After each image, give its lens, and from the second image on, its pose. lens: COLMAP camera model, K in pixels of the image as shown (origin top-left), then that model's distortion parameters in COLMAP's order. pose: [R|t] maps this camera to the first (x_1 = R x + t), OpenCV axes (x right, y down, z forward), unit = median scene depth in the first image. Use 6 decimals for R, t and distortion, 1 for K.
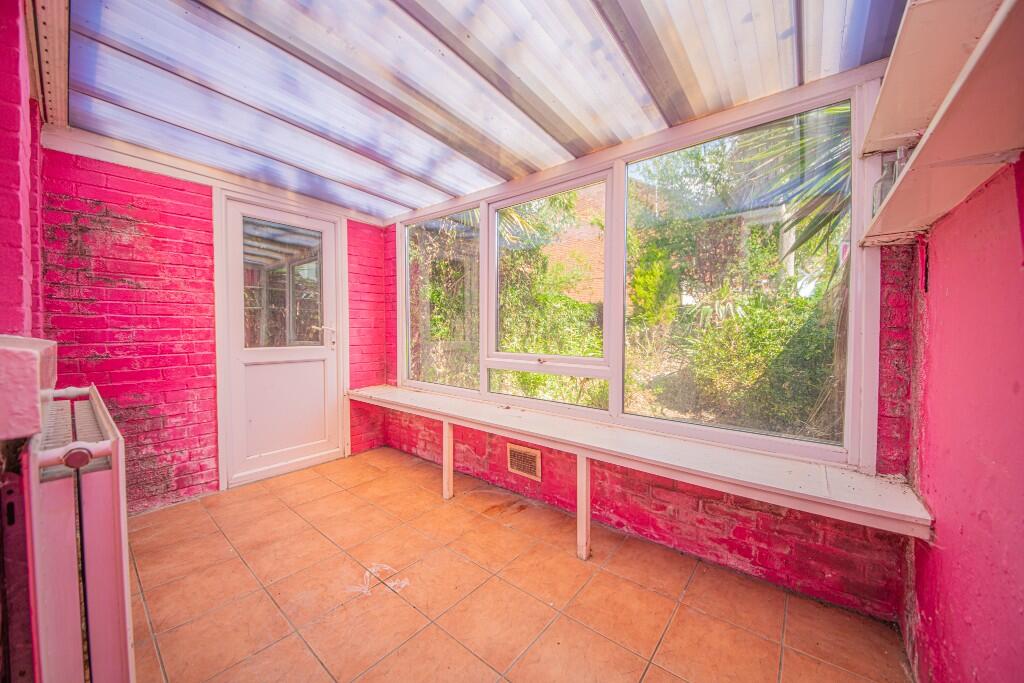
lens RADIAL K [[358.2, 0, 510.5], [0, 358.2, 338.4], [0, 0, 1]] dist [0.002843, -0.001168]
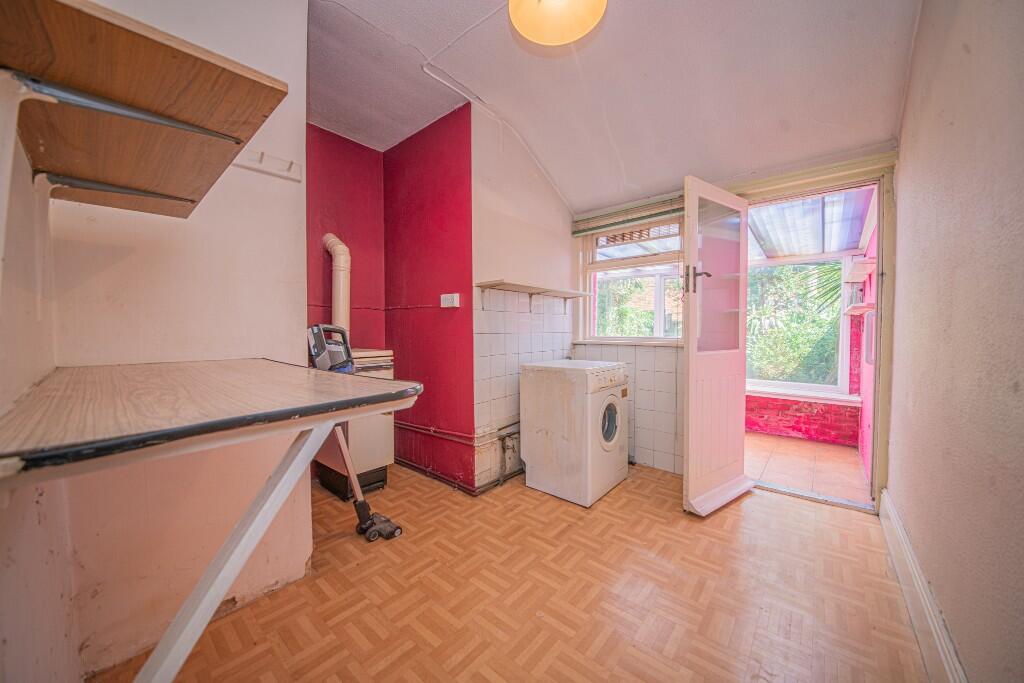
lens RADIAL K [[358.2, 0, 517.1], [0, 358.2, 333.2], [0, 0, 1]] dist [0.002843, -0.001168]
pose [[0.999661, 0.012536, -0.022809, -1.290302], [-0.012694, 0.999896, -0.006797, -0.046006], [0.022721, 0.007084, 0.999717, -1.582951]]
